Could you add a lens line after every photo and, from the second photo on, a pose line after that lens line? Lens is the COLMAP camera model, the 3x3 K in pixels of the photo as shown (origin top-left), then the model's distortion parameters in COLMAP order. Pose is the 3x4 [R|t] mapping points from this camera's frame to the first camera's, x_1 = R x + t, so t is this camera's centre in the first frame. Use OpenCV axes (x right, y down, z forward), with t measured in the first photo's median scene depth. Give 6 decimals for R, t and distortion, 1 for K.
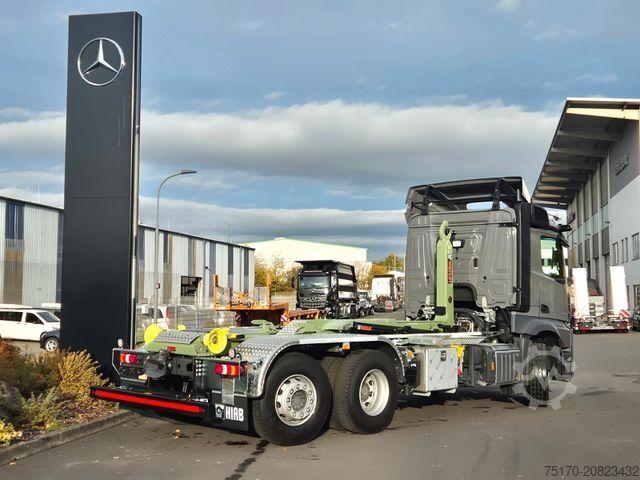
lens RADIAL K [[862.7, 0, 319.1], [0, 862.7, 241.7], [0, 0, 1]] dist [0.067424, 0.000000]
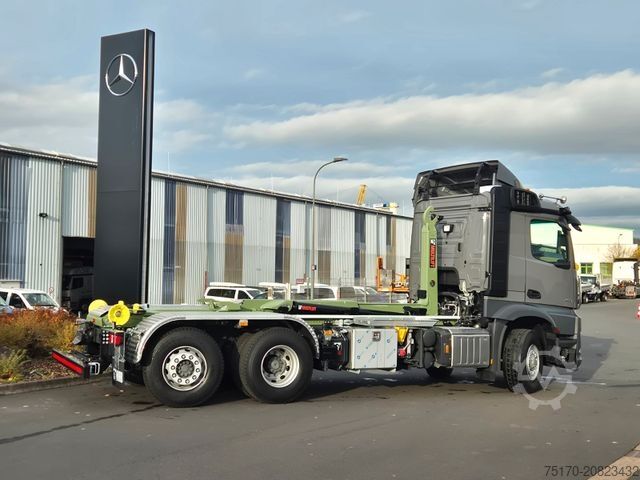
lens RADIAL K [[862.7, 0, 319.3], [0, 862.7, 239.7], [0, 0, 1]] dist [0.067424, 0.000000]
pose [[0.934506, -0.002457, -0.355938, 0.387450], [0.008974, 0.999821, 0.016659, -0.002586], [0.355833, -0.018762, 0.934361, 0.001003]]
